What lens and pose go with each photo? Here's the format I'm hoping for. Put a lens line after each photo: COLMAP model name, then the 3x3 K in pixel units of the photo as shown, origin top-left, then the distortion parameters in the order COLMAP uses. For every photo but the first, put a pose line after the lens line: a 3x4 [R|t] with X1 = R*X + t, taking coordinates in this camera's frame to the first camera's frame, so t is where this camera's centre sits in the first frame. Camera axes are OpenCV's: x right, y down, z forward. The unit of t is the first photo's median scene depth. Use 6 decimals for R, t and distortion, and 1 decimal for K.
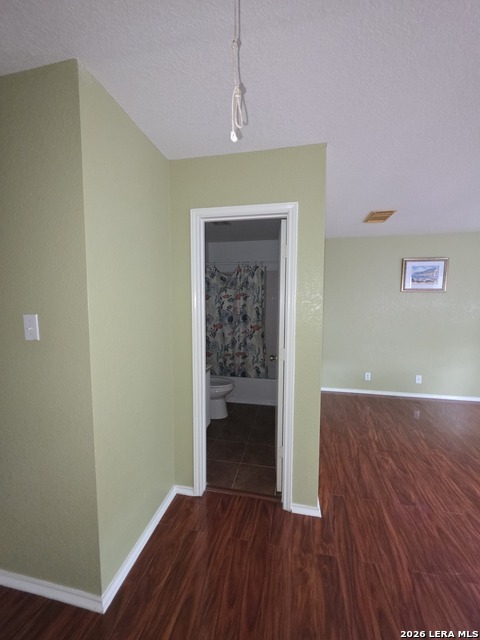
lens RADIAL K [[256.8, 0, 242.0], [0, 256.8, 318.9], [0, 0, 1]] dist [0.005232, 0.000291]
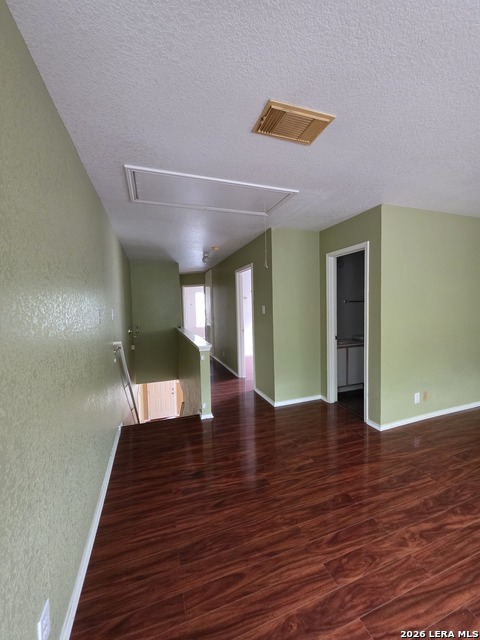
lens RADIAL K [[256.8, 0, 244.1], [0, 256.8, 318.8], [0, 0, 1]] dist [0.005232, 0.000291]
pose [[0.520484, 0.030242, -0.853335, 1.078523], [-0.043654, 0.999008, 0.008778, 0.081765], [0.852755, 0.032683, 0.521288, -0.521863]]
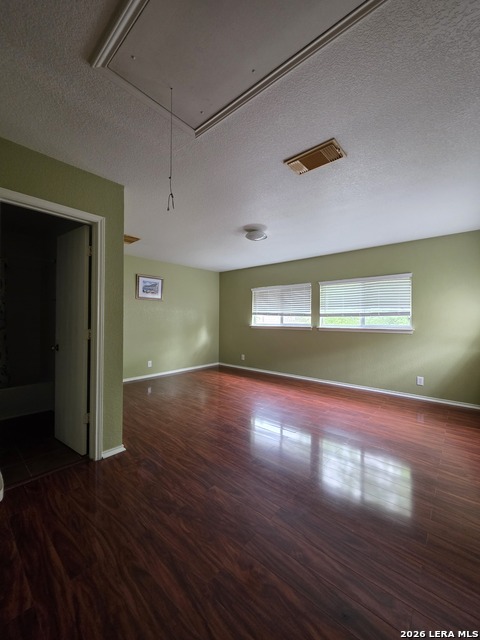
lens RADIAL K [[256.8, 0, 246.6], [0, 256.8, 319.3], [0, 0, 1]] dist [0.005232, 0.000291]
pose [[0.479318, -0.001150, 0.877640, -0.517112], [0.059722, 0.997724, -0.031310, 0.142753], [-0.875607, 0.067422, 0.478296, -0.228424]]
